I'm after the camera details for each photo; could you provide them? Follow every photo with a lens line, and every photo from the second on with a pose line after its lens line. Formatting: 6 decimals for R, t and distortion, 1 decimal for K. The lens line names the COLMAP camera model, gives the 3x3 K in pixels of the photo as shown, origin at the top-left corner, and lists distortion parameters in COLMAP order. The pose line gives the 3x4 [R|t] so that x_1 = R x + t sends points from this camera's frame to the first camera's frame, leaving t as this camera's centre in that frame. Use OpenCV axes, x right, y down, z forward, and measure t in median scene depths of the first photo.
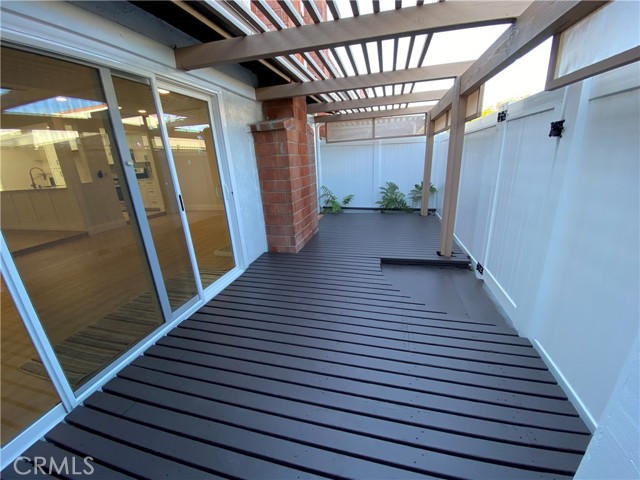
lens RADIAL K [[257.5, 0, 320.0], [0, 257.5, 240.0], [0, 0, 1]] dist [0.023591, -0.022942]
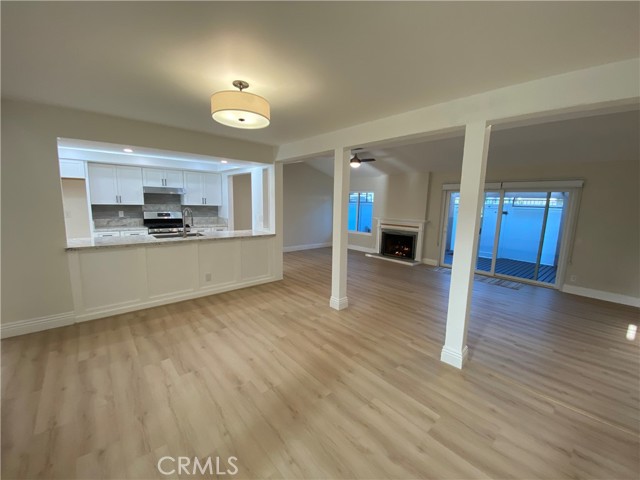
lens RADIAL K [[257.5, 0, 320.0], [0, 257.5, 240.0], [0, 0, 1]] dist [0.023591, -0.022942]
pose [[0.556704, -0.051782, 0.829095, -1.248733], [0.200910, 0.976819, -0.073895, -0.062766], [-0.806049, 0.207712, 0.554203, 0.283402]]
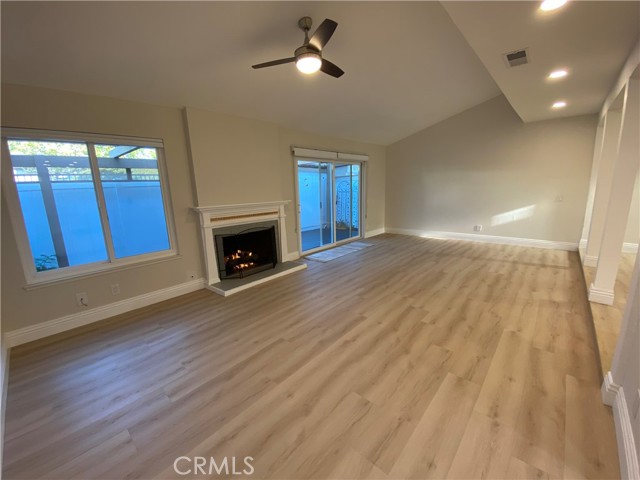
lens RADIAL K [[260.1, 0, 320.0], [0, 260.1, 240.0], [0, 0, 1]] dist [0.020270, -0.020974]
pose [[-0.882994, -0.011088, 0.469253, -0.582395], [0.219553, 0.873859, 0.433782, -0.313020], [-0.414871, 0.486053, -0.769178, 1.034496]]
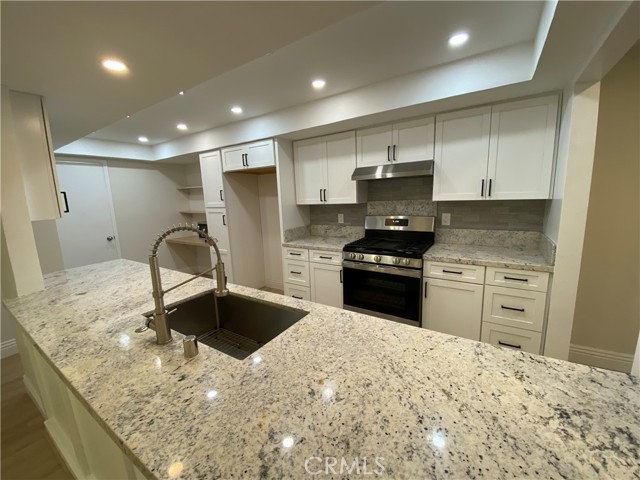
lens RADIAL K [[260.1, 0, 320.0], [0, 260.1, 240.0], [0, 0, 1]] dist [0.020270, -0.020974]
pose [[0.951432, 0.068872, -0.300055, -0.813923], [-0.107927, 0.987418, -0.115575, -0.219805], [0.288320, 0.142346, 0.946895, 0.723701]]
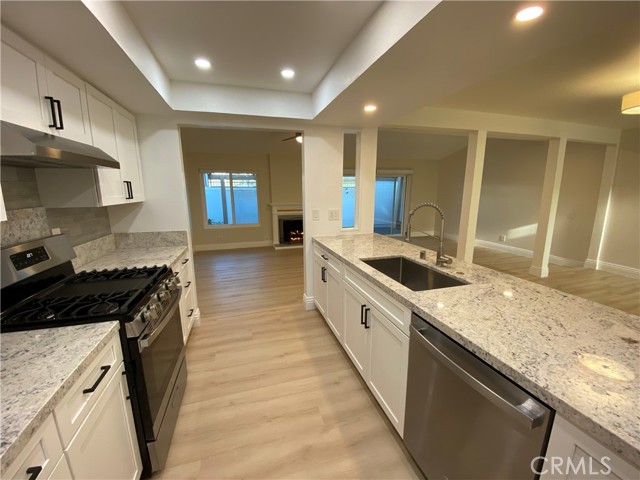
lens RADIAL K [[257.5, 0, 320.0], [0, 257.5, 240.0], [0, 0, 1]] dist [0.023591, -0.022942]
pose [[-0.518706, -0.110083, 0.847836, -1.096642], [0.294063, 0.908199, 0.297829, -0.313293], [-0.802789, 0.403803, -0.438717, 1.052376]]
